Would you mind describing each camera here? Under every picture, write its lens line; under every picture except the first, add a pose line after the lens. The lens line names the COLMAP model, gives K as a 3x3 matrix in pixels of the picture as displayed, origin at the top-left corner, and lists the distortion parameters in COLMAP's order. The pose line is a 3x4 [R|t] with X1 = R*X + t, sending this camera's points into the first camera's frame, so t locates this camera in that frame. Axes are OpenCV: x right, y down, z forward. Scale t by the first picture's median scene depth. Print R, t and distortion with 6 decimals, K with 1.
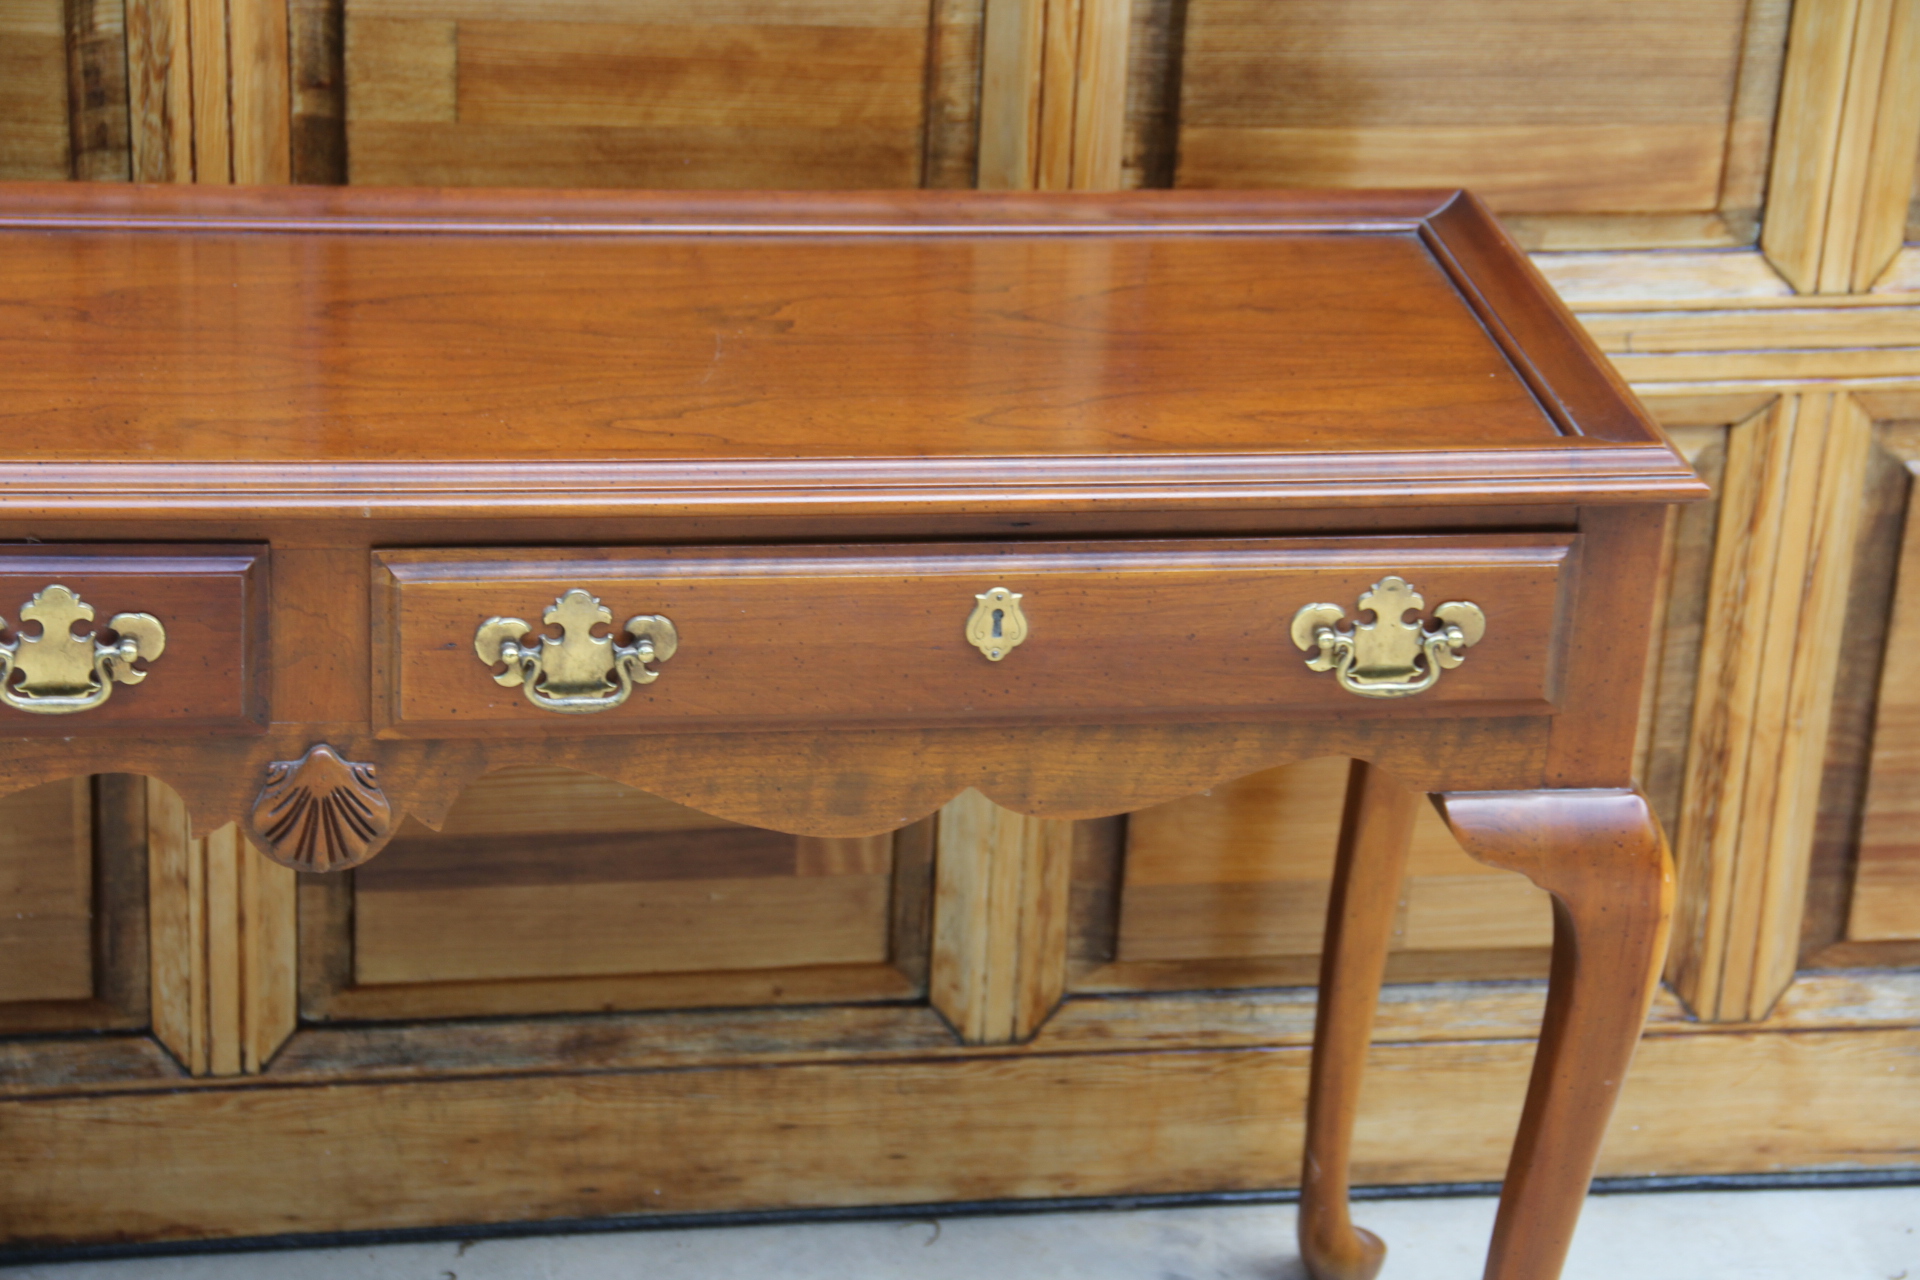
lens RADIAL K [[4616.3, 0, 956.5], [0, 4616.3, 642.6], [0, 0, 1]] dist [0.403984, 0.000000]
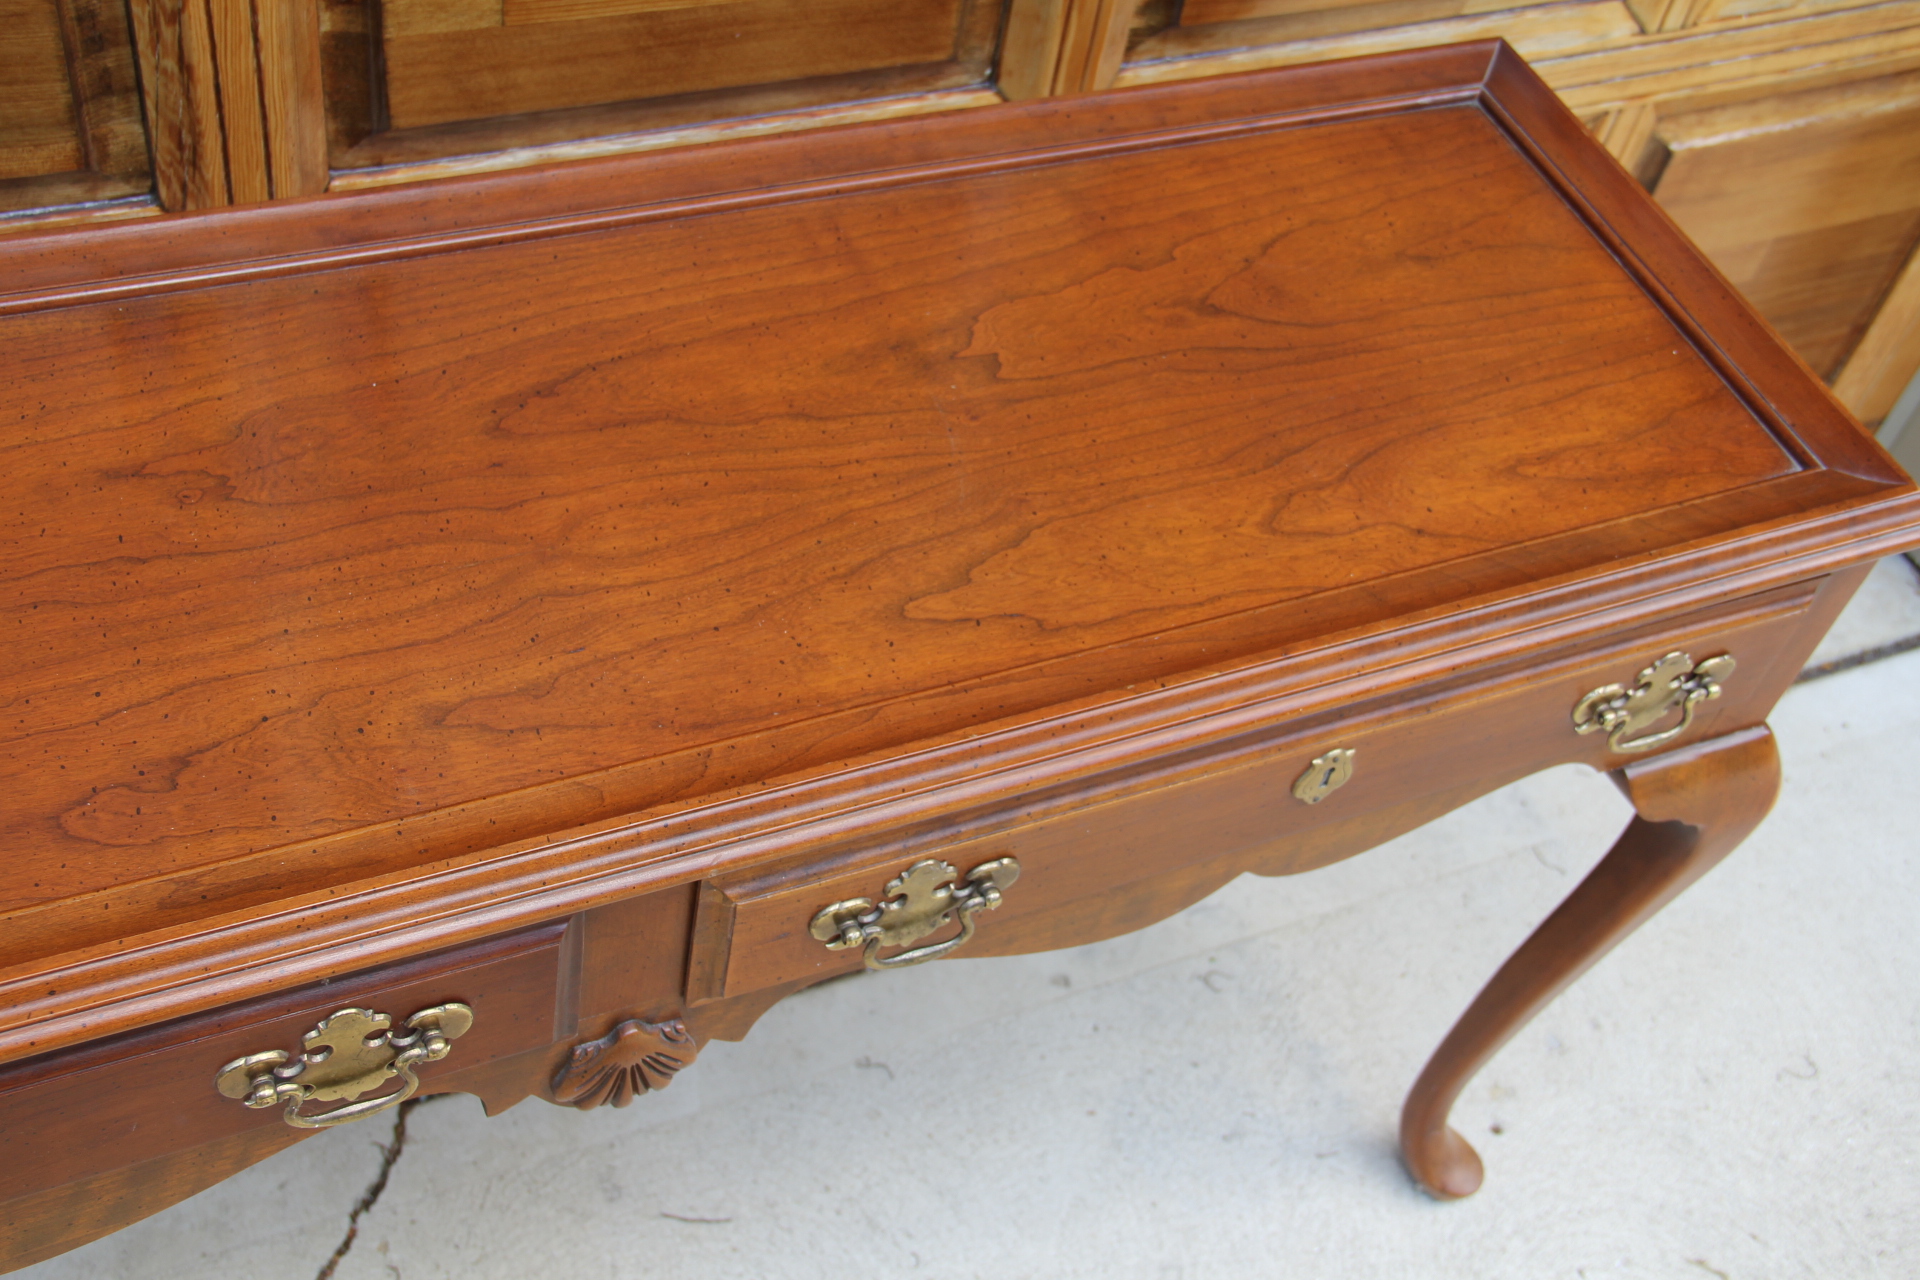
lens RADIAL K [[2311.6, 0, 1012.9], [0, 2311.6, 660.4], [0, 0, 1]] dist [0.002737, 0.000000]
pose [[0.956293, -0.128872, 0.262479, -0.147376], [0.003085, 0.902039, 0.431644, -0.195599], [-0.292393, -0.411969, 0.863011, 0.536058]]
